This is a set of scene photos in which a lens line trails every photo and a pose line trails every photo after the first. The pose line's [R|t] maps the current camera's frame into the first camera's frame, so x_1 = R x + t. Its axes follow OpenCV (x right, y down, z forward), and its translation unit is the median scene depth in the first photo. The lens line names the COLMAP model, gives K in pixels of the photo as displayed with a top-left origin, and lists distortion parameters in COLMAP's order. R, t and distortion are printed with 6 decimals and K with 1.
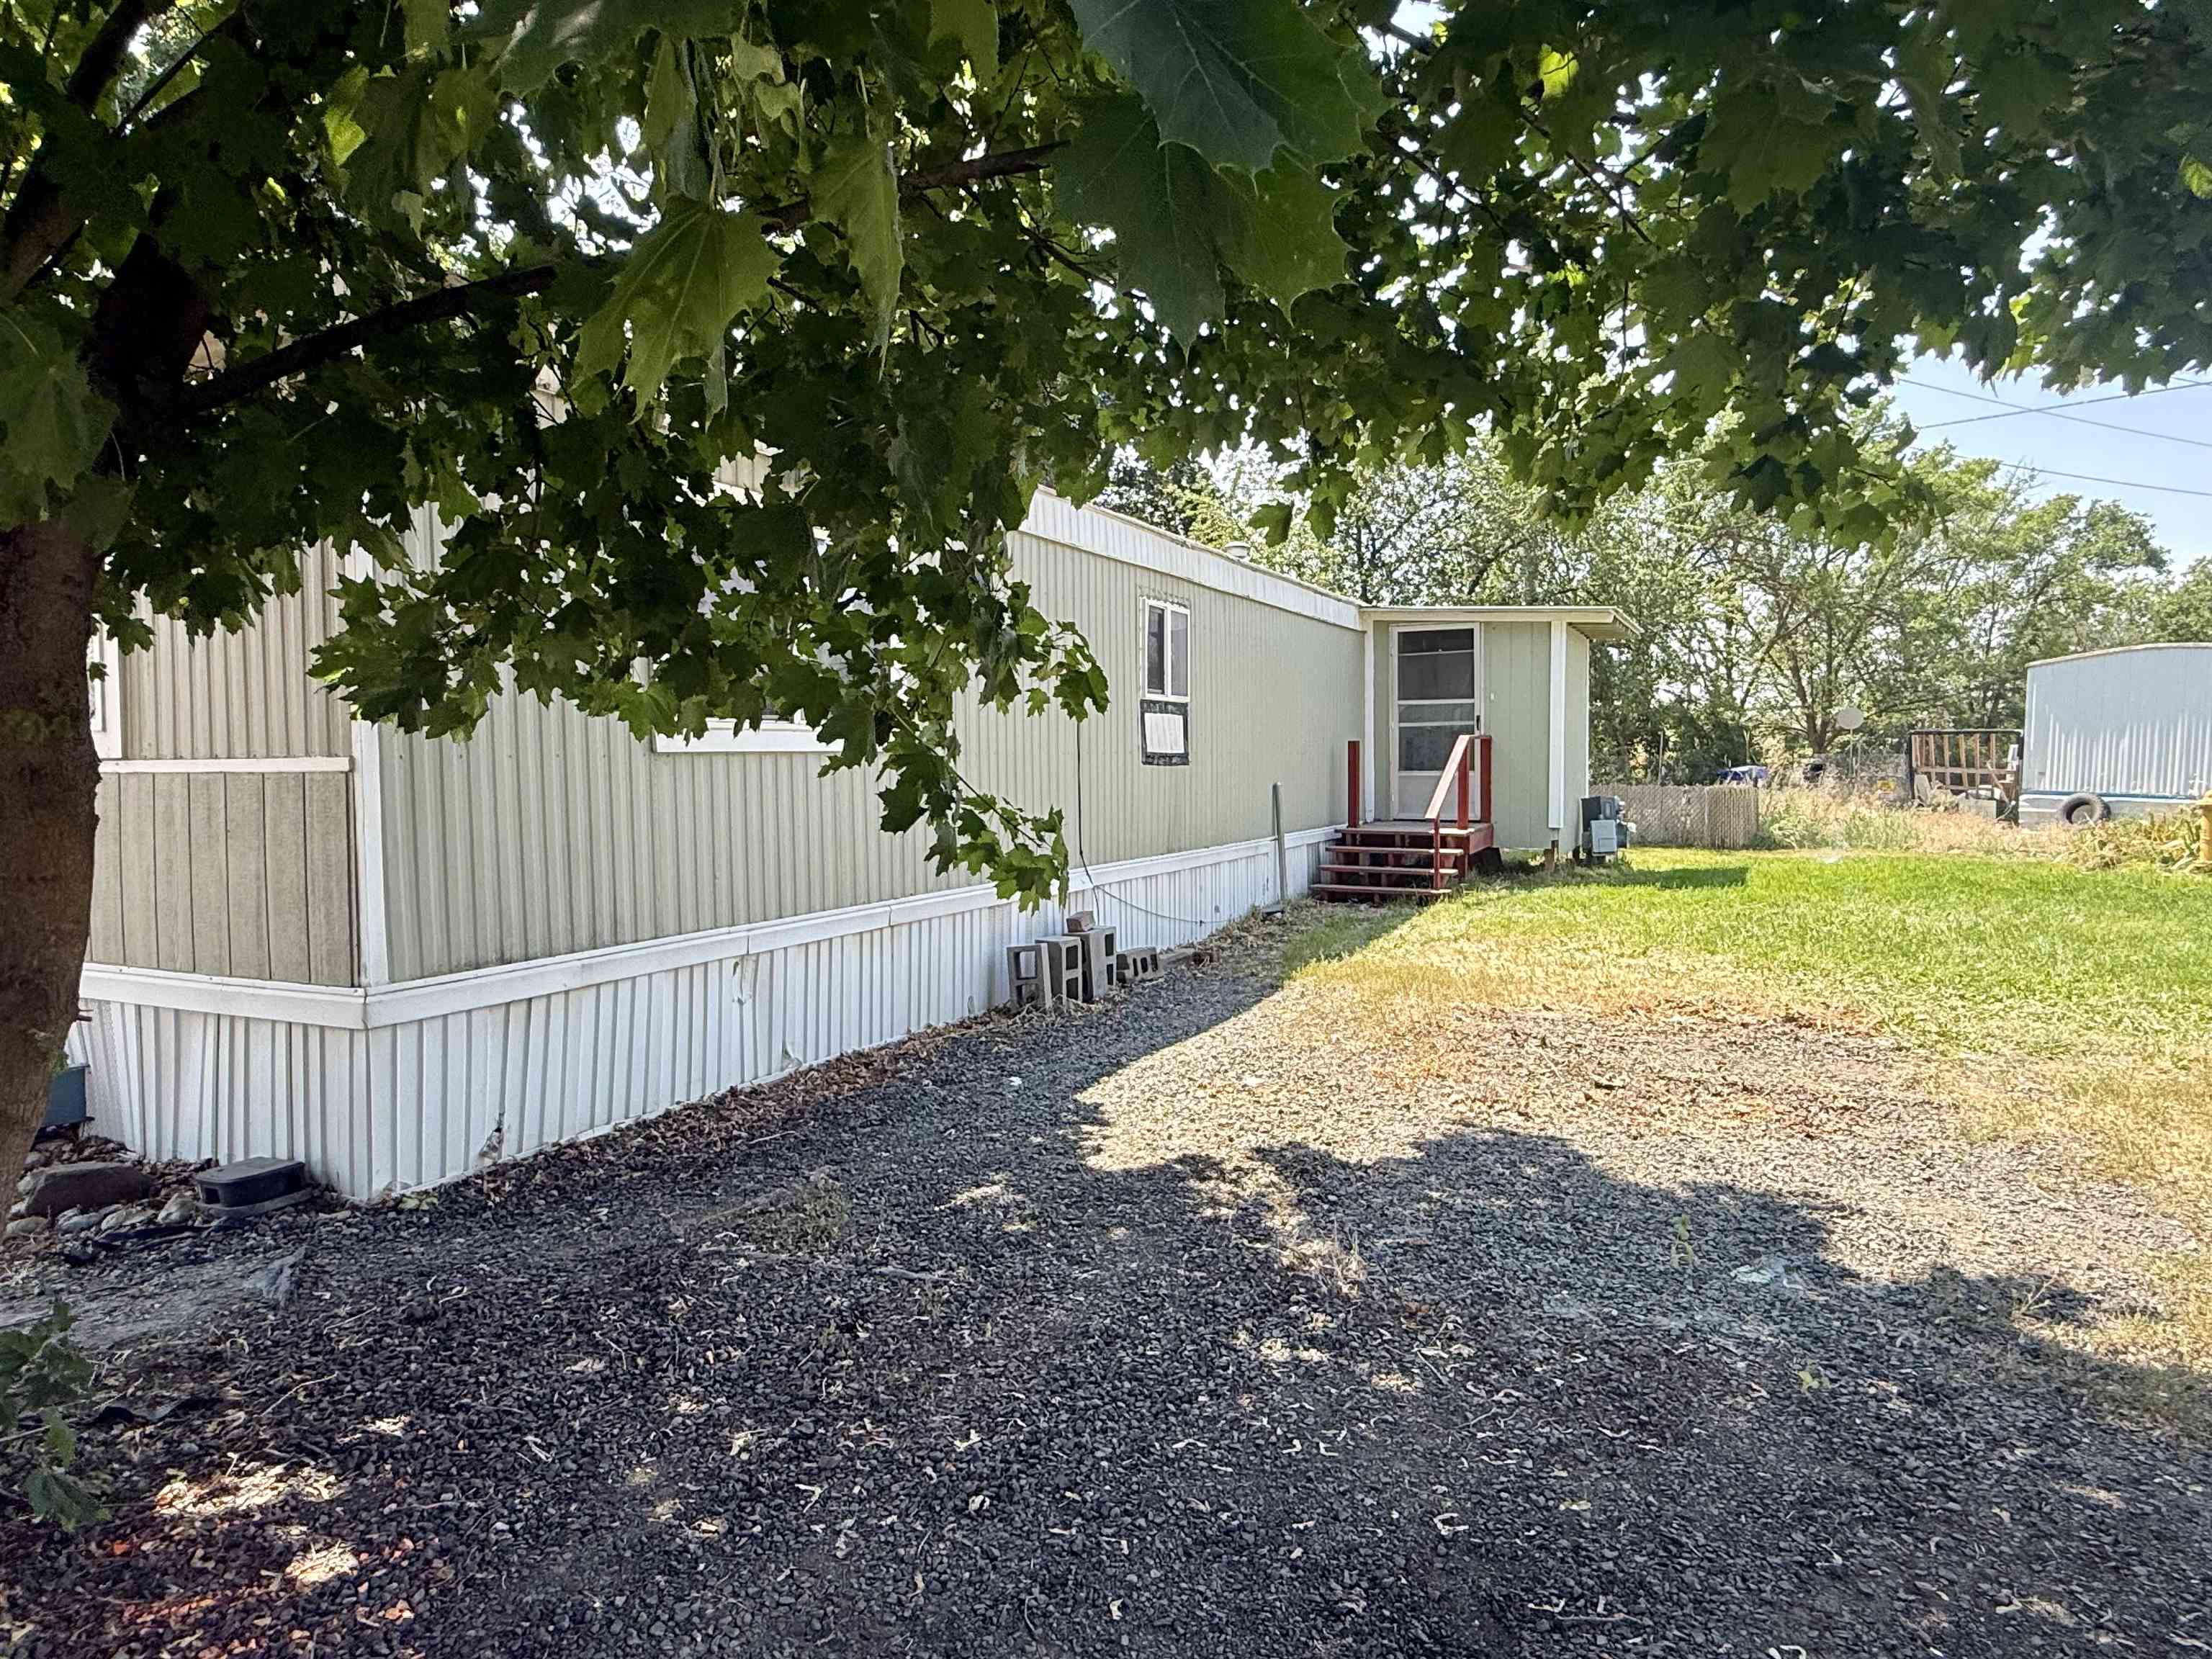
lens RADIAL K [[1341.1, 0, 1107.3], [0, 1341.1, 820.5], [0, 0, 1]] dist [-0.004369, -0.000661]
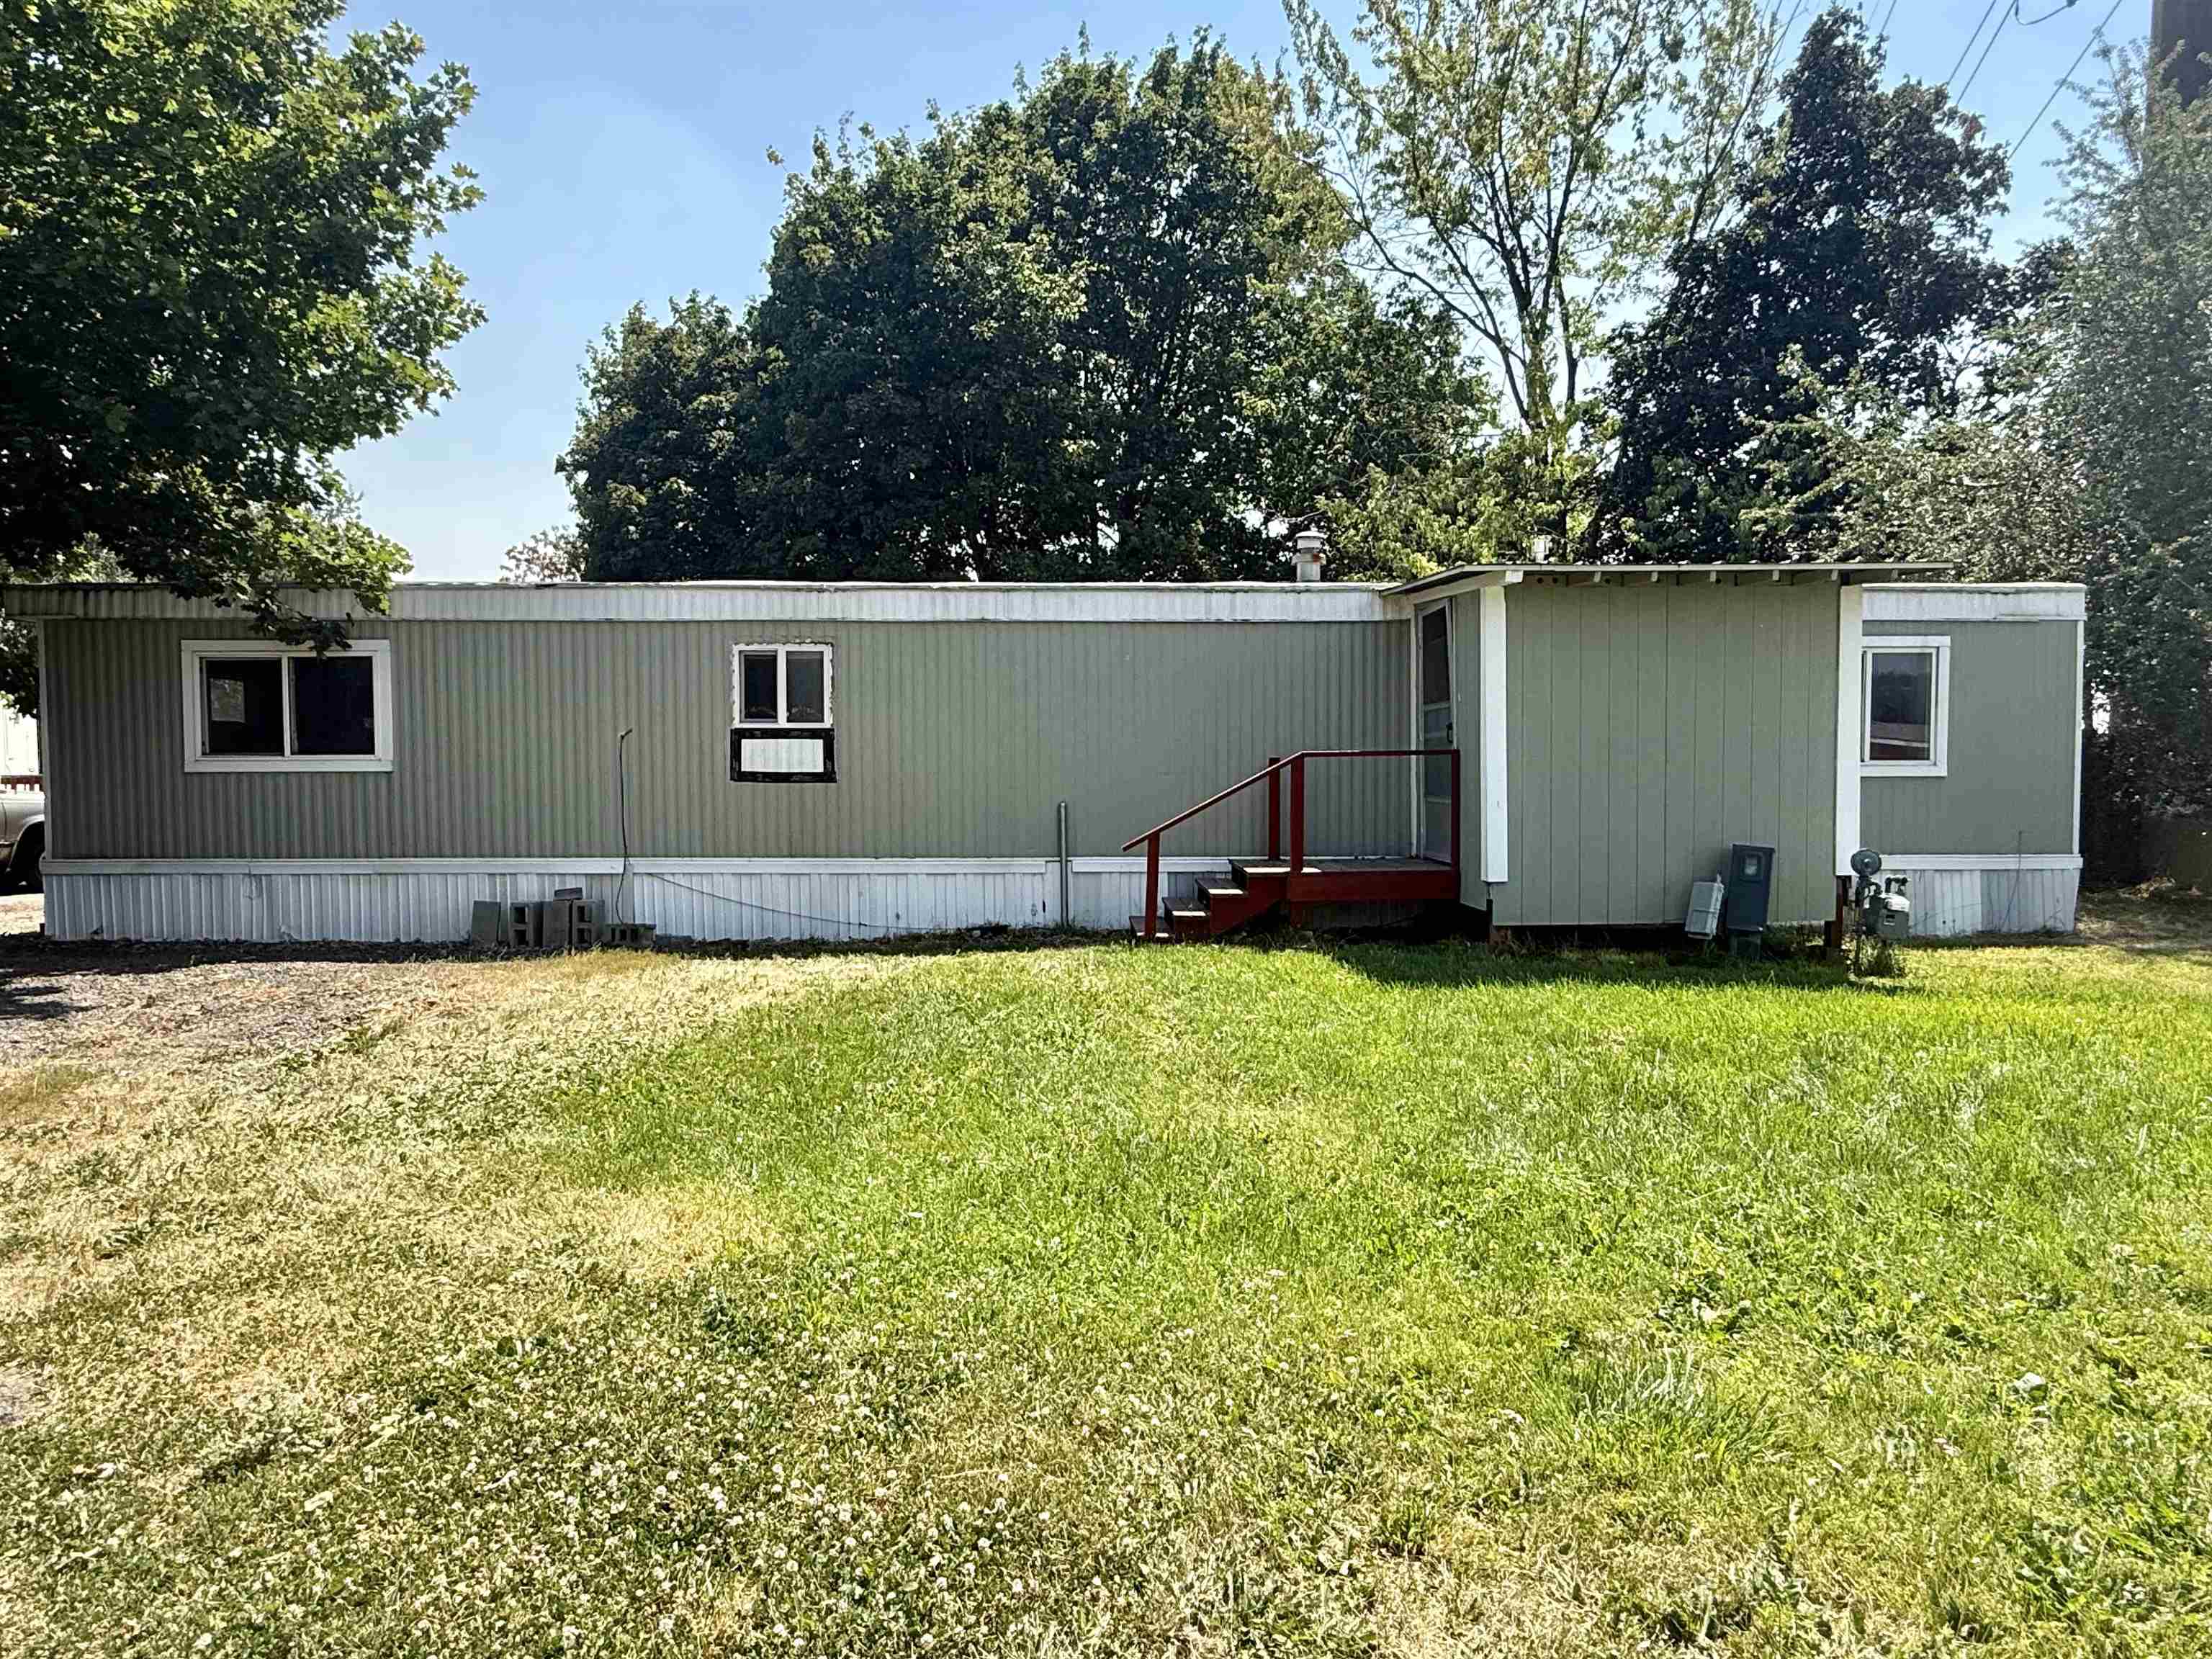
lens RADIAL K [[1341.1, 0, 1101.8], [0, 1341.1, 839.0], [0, 0, 1]] dist [-0.004369, -0.000661]
pose [[0.482829, 0.040732, -0.874767, 1.161451], [-0.045802, 0.998725, 0.021224, -0.028380], [0.874516, 0.029818, 0.484079, 0.651565]]
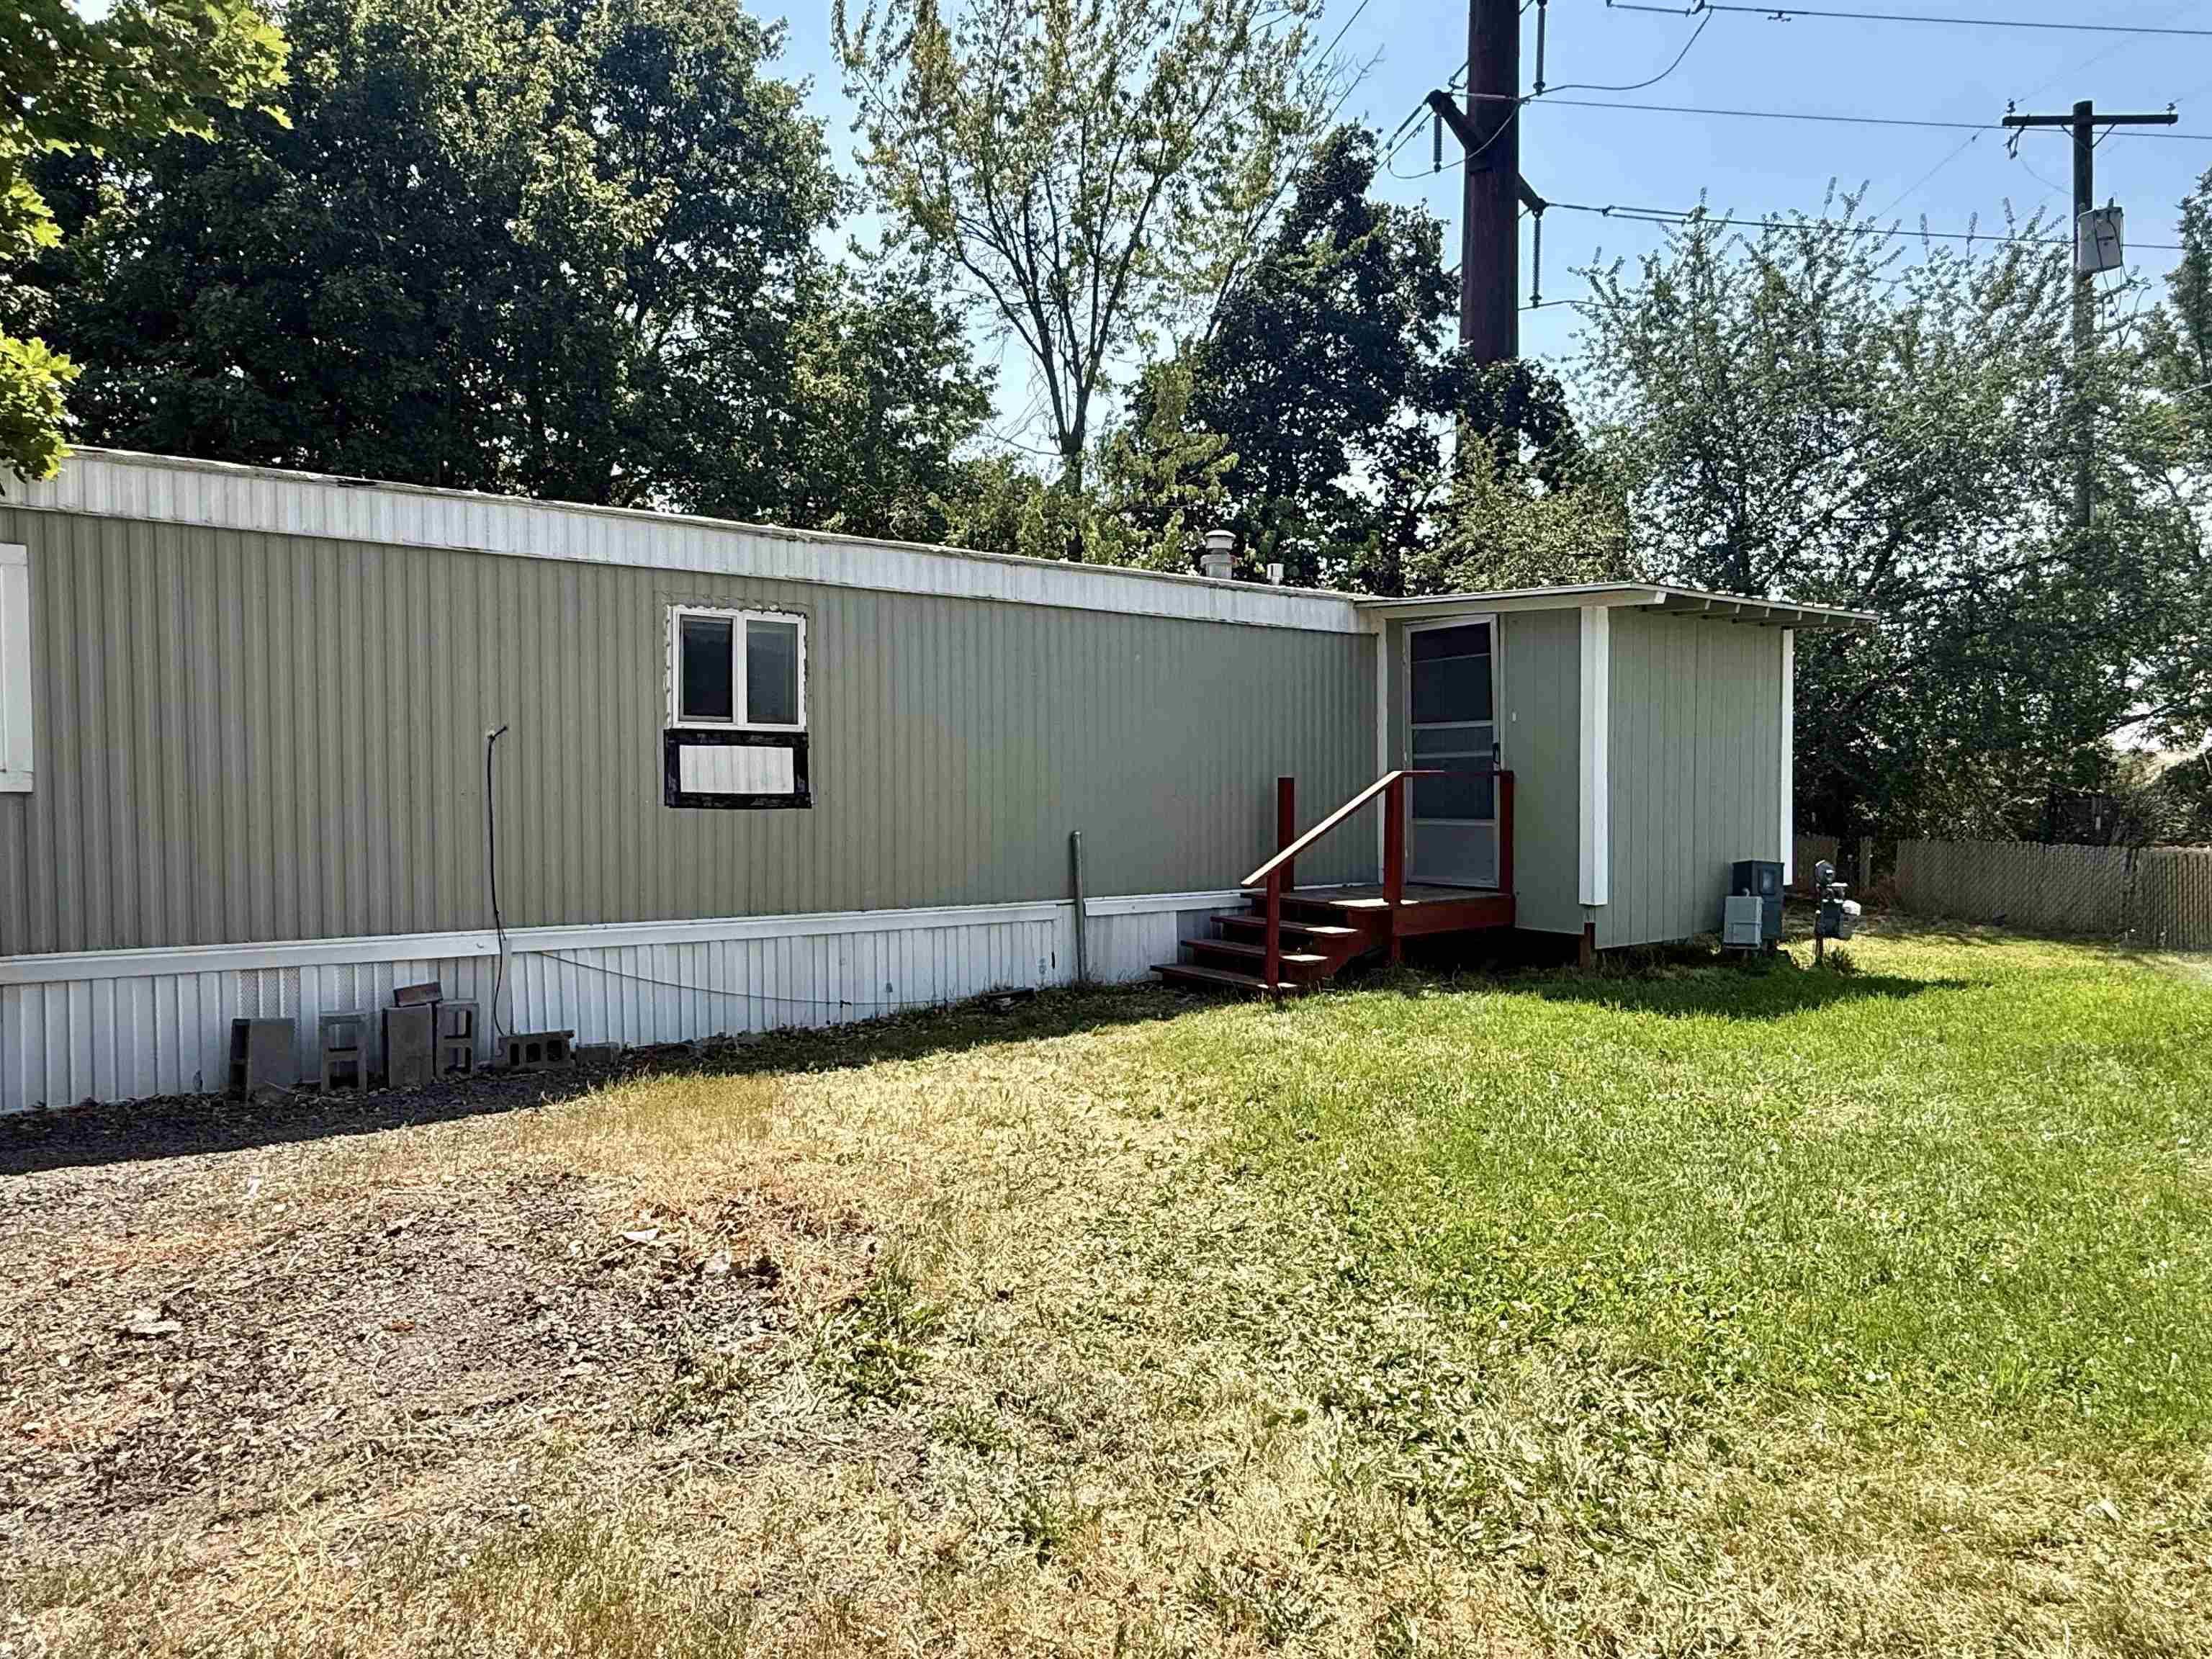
lens RADIAL K [[1341.1, 0, 1106.5], [0, 1341.1, 826.2], [0, 0, 1]] dist [-0.004369, -0.000661]
pose [[0.885362, 0.012860, -0.464724, 0.597254], [-0.025107, 0.999481, -0.020173, -0.018812], [0.464223, 0.029528, 0.885226, 0.366854]]
